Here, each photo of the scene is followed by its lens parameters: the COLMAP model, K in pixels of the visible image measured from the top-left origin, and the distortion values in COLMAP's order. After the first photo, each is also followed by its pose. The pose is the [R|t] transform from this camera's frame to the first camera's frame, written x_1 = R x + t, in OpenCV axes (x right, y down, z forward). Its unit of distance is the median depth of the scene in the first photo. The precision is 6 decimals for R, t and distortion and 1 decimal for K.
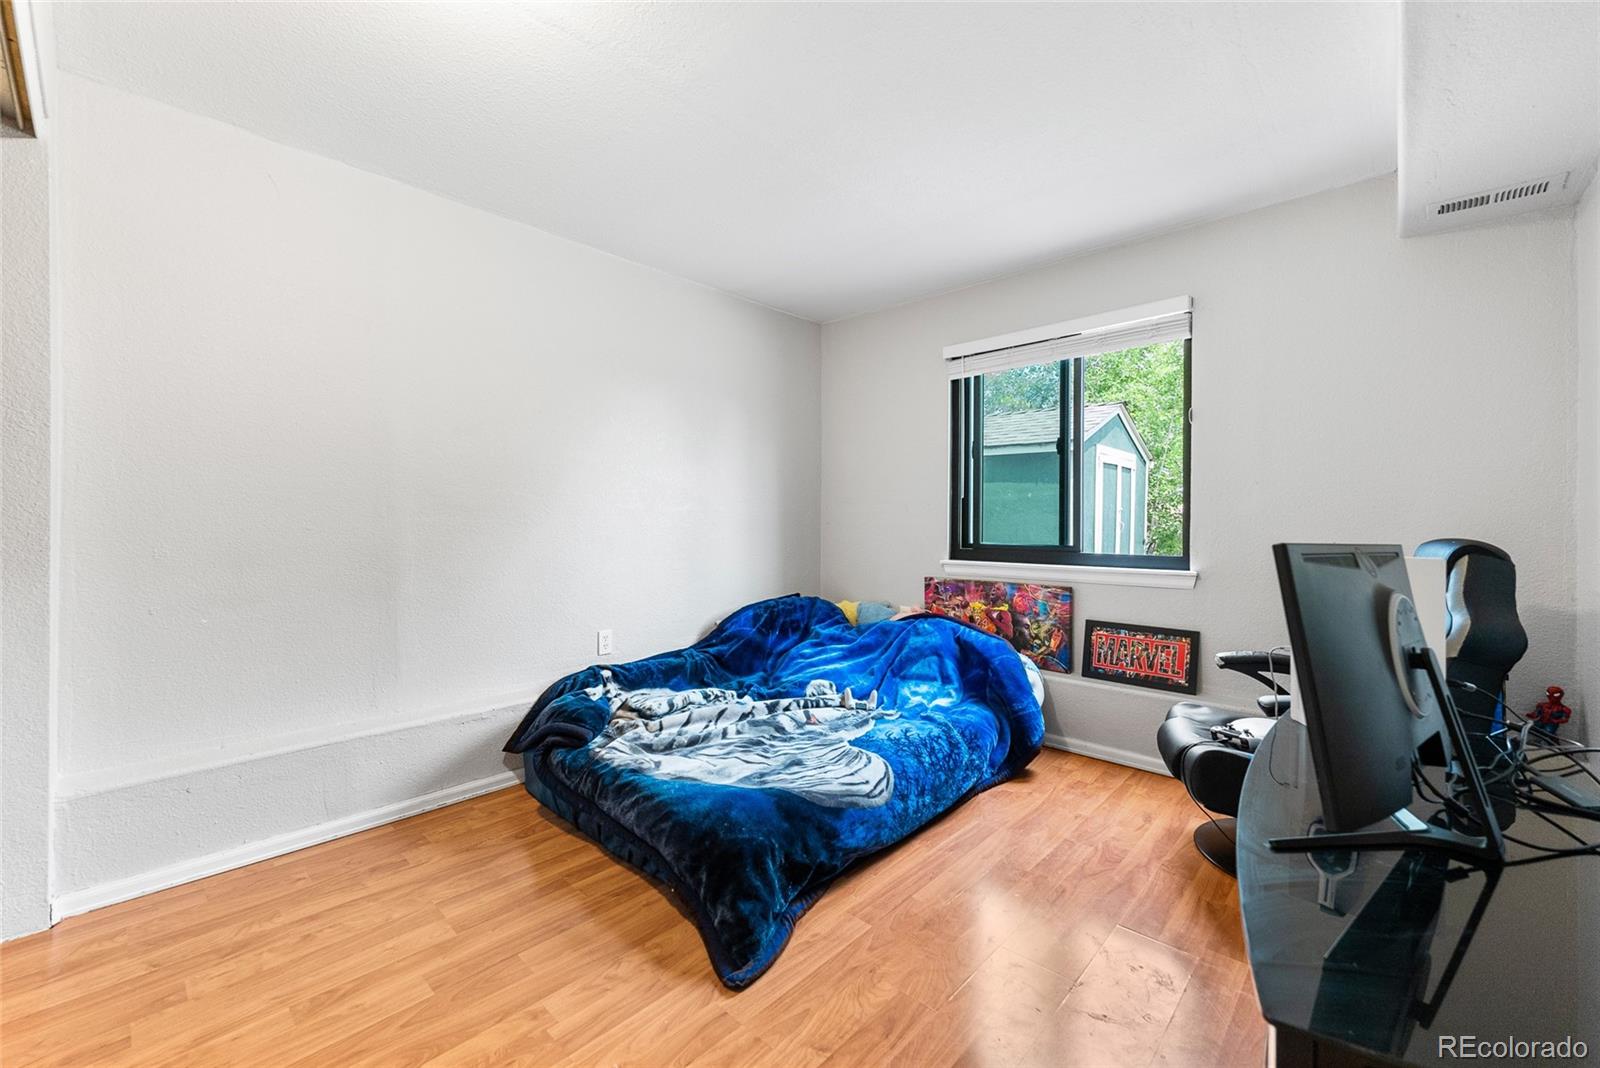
lens RADIAL K [[644.2, 0, 800.2], [0, 644.2, 531.1], [0, 0, 1]] dist [0.002070, -0.000139]
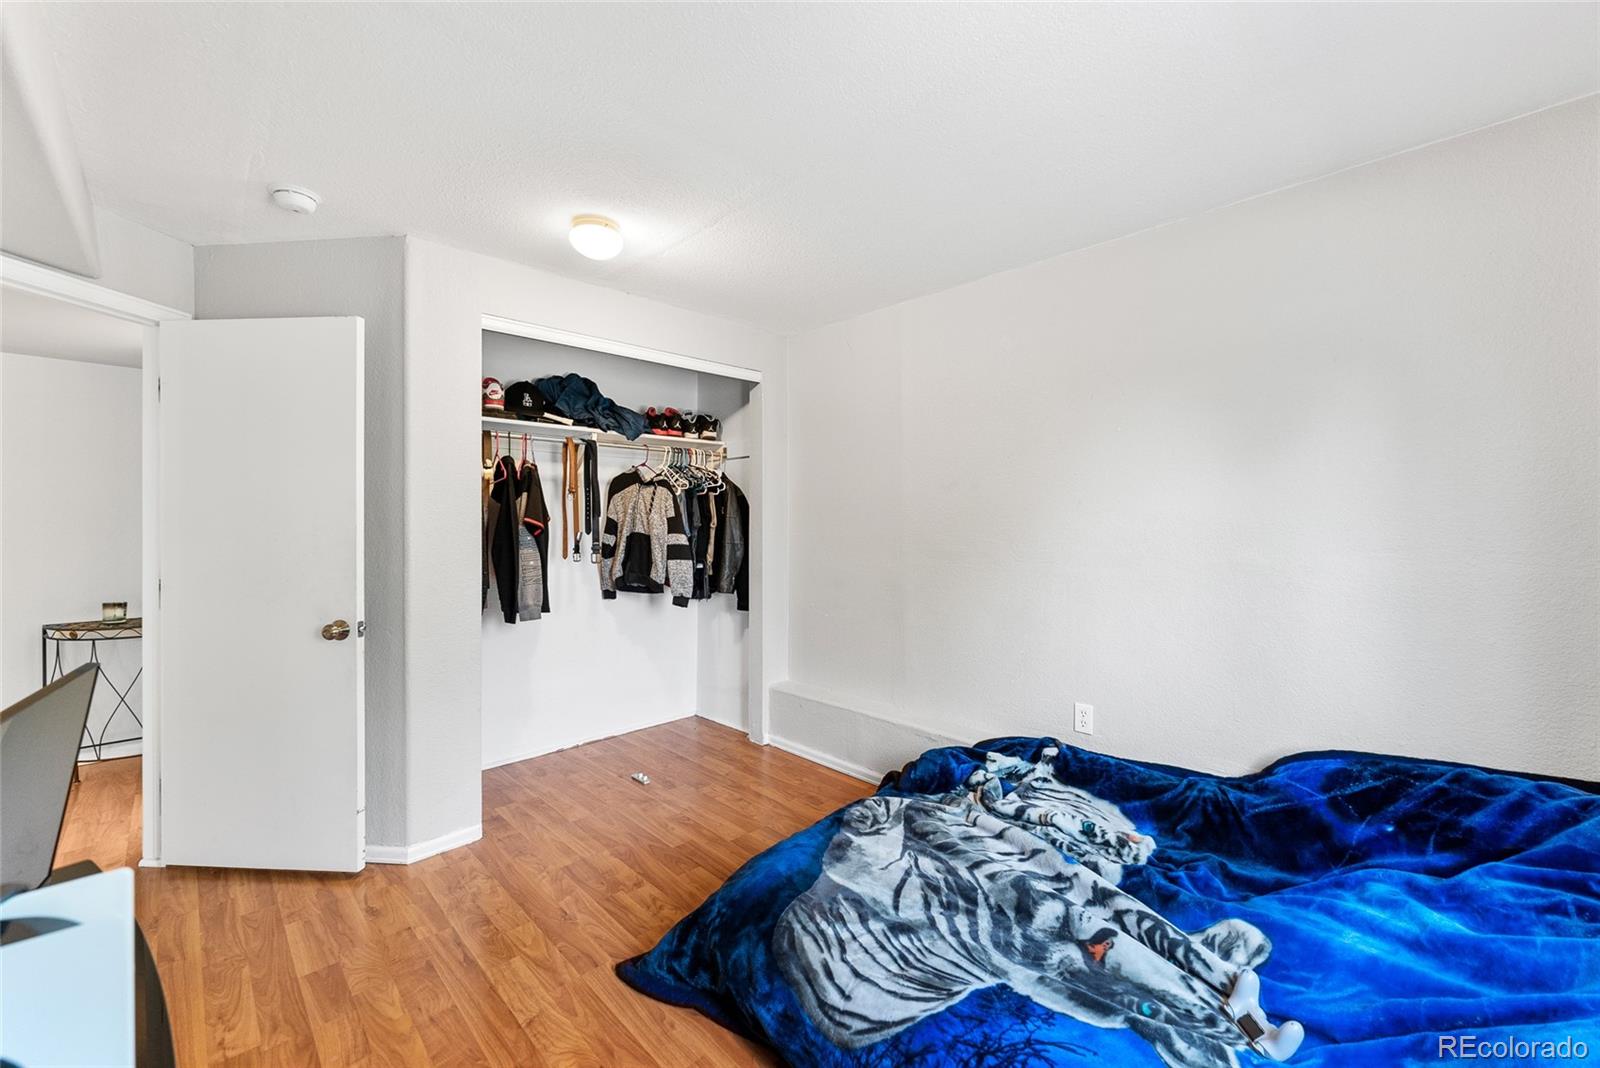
lens RADIAL K [[644.2, 0, 800.7], [0, 644.2, 523.4], [0, 0, 1]] dist [0.002070, -0.000139]
pose [[-0.049111, 0.005030, -0.998781, 0.718430], [-0.013134, 0.999898, 0.005682, -0.102664], [0.998707, 0.013397, -0.049040, 0.899971]]
